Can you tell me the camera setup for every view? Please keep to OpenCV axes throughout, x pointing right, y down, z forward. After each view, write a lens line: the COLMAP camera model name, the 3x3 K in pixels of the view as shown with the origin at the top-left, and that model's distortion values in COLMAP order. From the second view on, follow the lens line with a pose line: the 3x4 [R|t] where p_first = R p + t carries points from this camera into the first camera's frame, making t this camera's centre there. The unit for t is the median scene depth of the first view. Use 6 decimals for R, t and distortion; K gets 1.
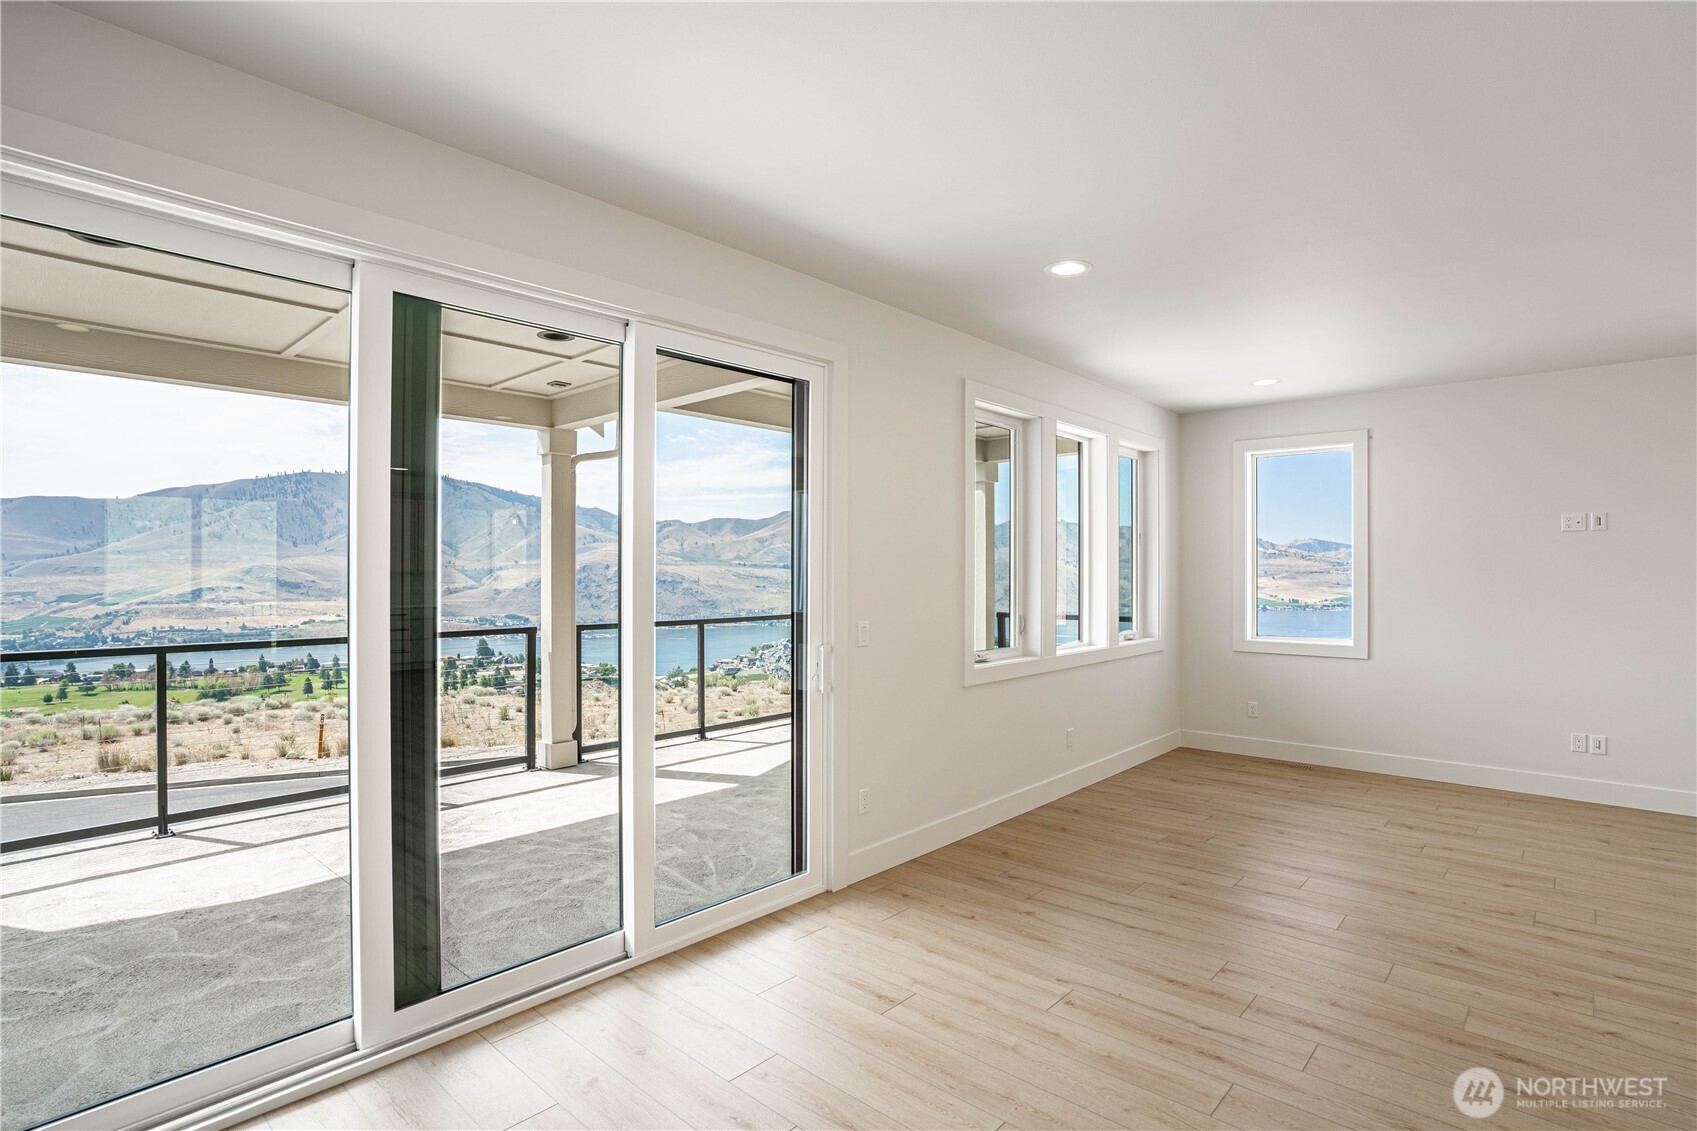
lens RADIAL K [[833.8, 0, 849.6], [0, 833.8, 557.9], [0, 0, 1]] dist [-0.068249, 0.029213]
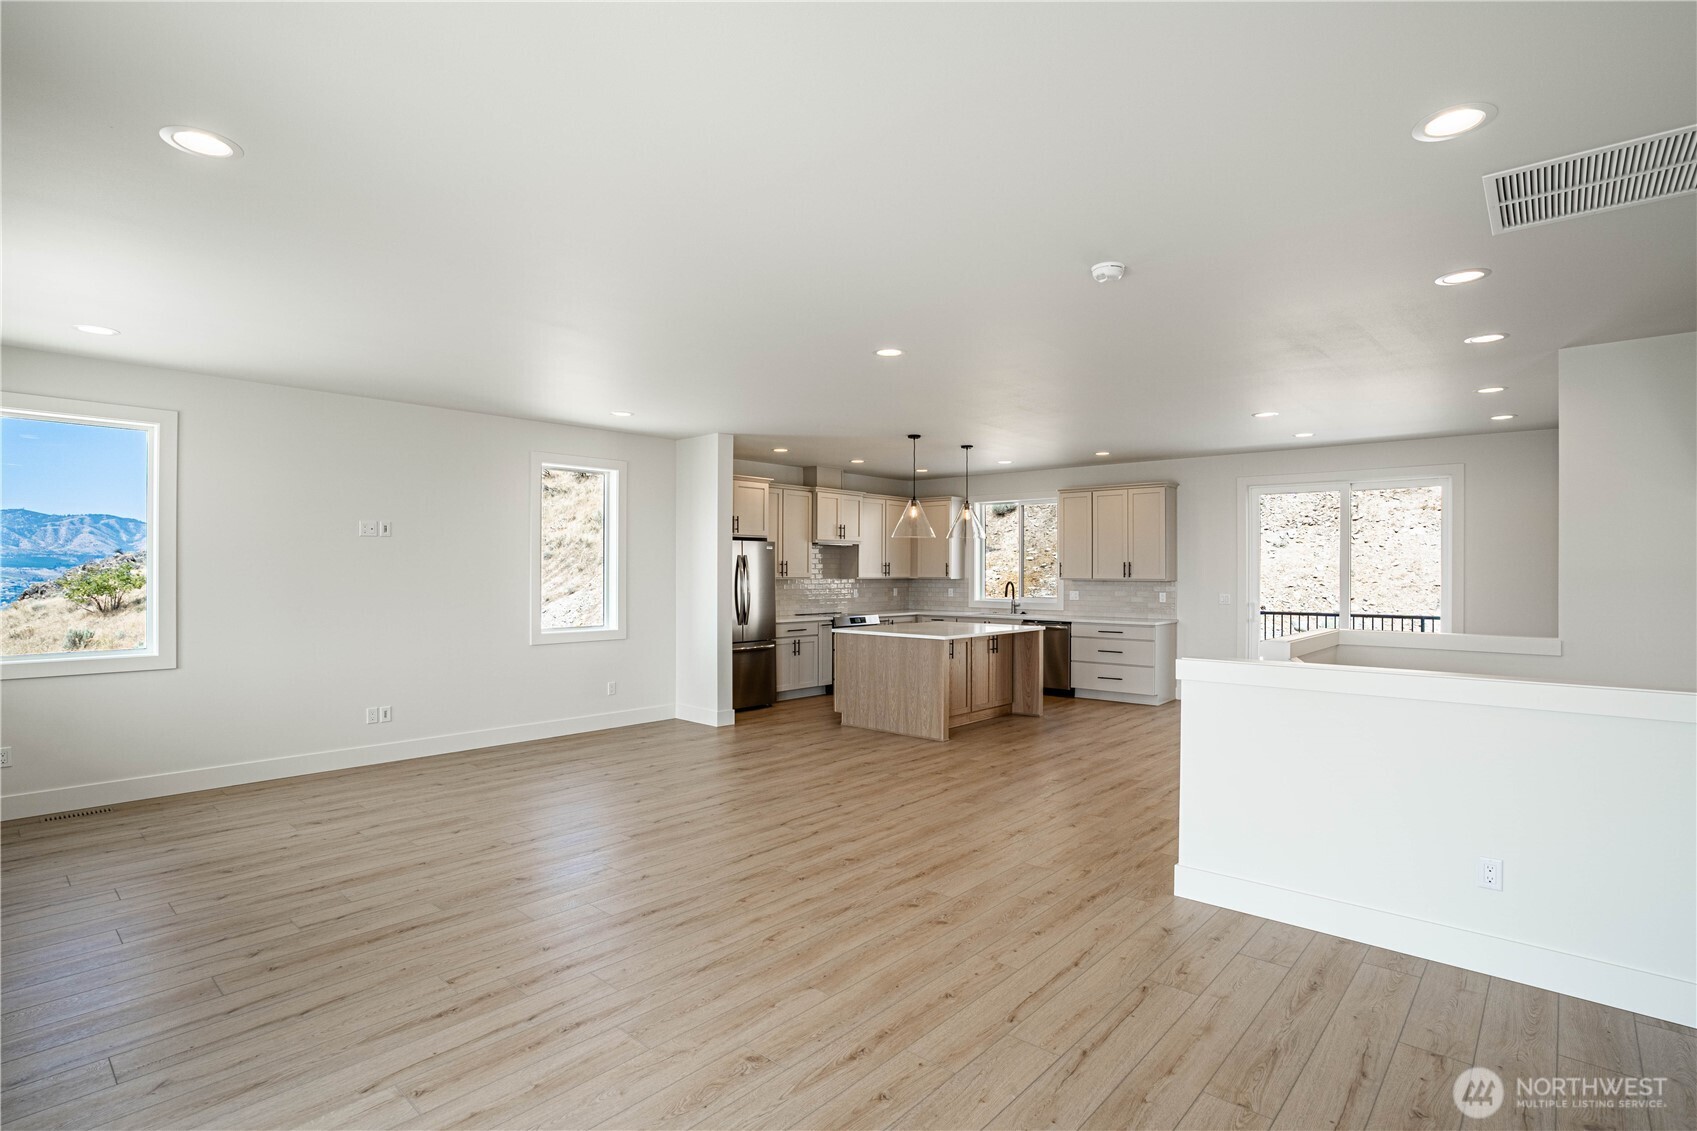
lens RADIAL K [[833.8, 0, 849.6], [0, 833.8, 557.9], [0, 0, 1]] dist [-0.068249, 0.029213]
pose [[-0.007319, 0.013875, 0.999877, -0.400229], [-0.012324, 0.999827, -0.013965, 0.009410], [-0.999897, -0.012424, -0.007147, 0.420614]]
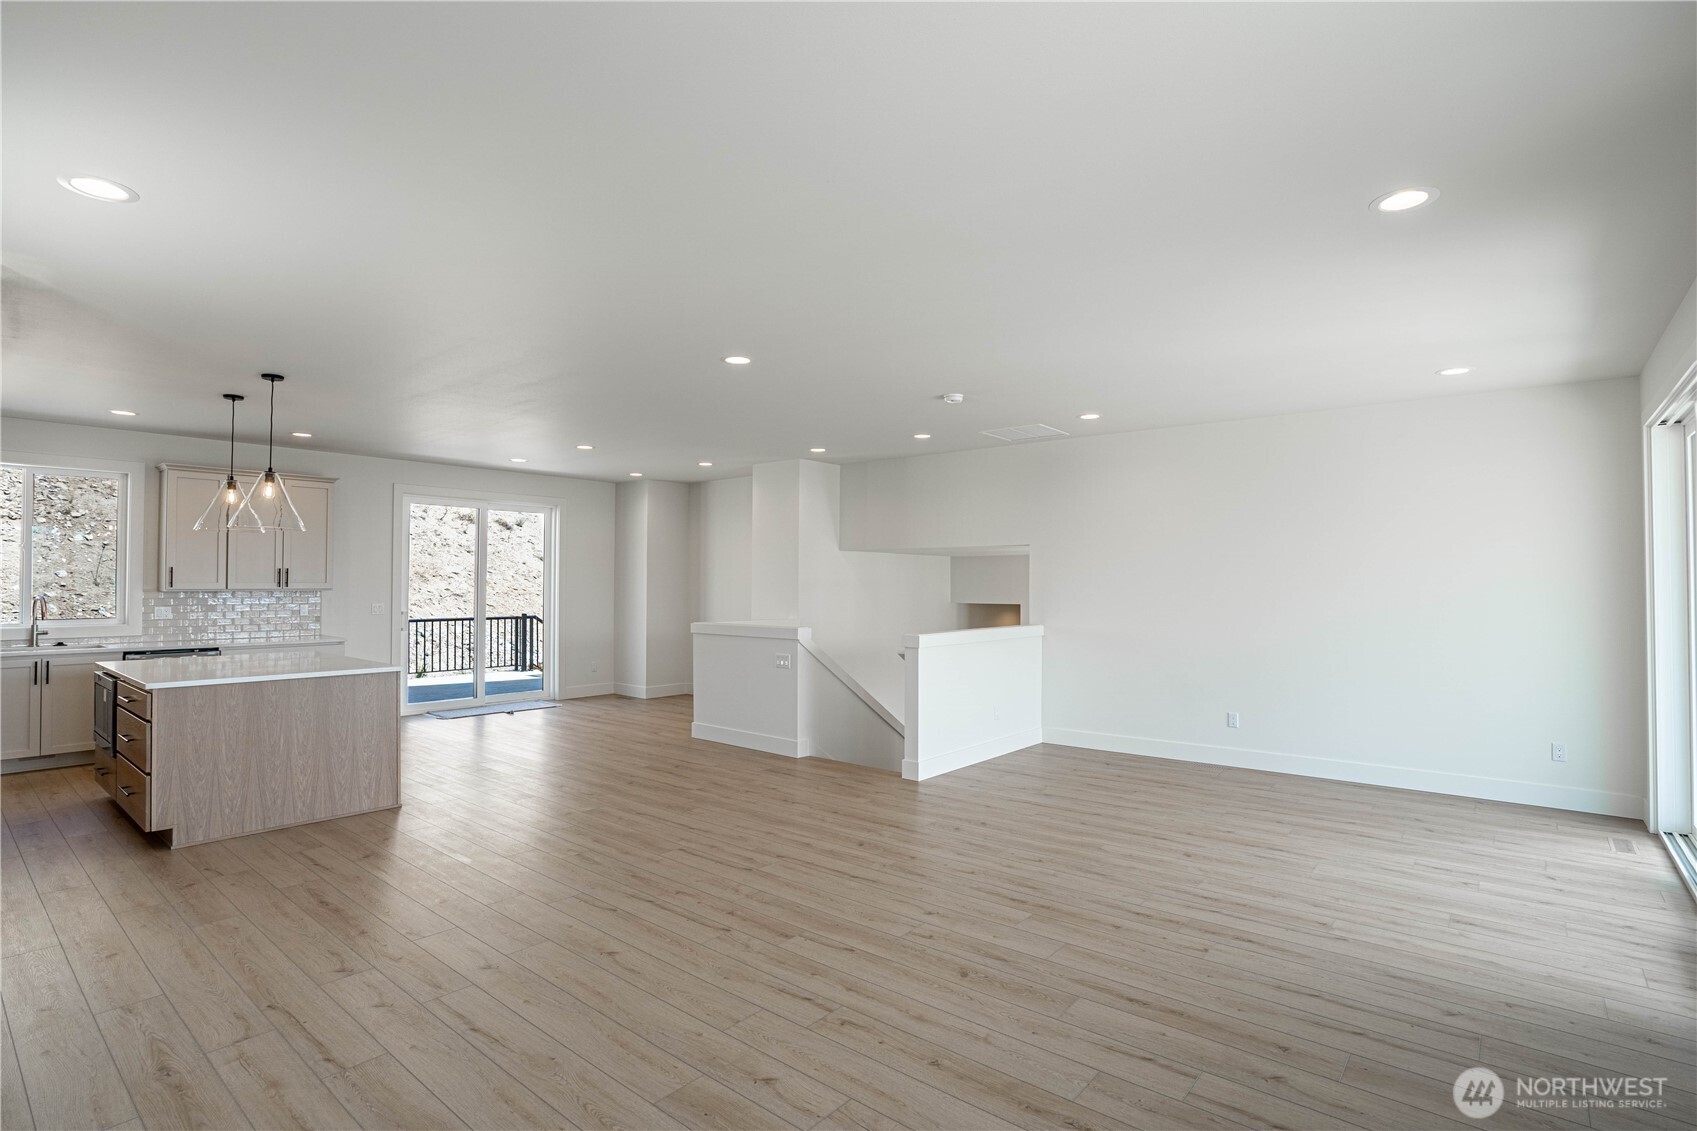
lens RADIAL K [[833.8, 0, 849.6], [0, 833.8, 557.9], [0, 0, 1]] dist [-0.068249, 0.029213]
pose [[-0.998914, -0.007177, -0.046045, 0.773405], [-0.005403, 0.999243, -0.038535, 0.021526], [0.046286, -0.038244, -0.998196, 1.628314]]
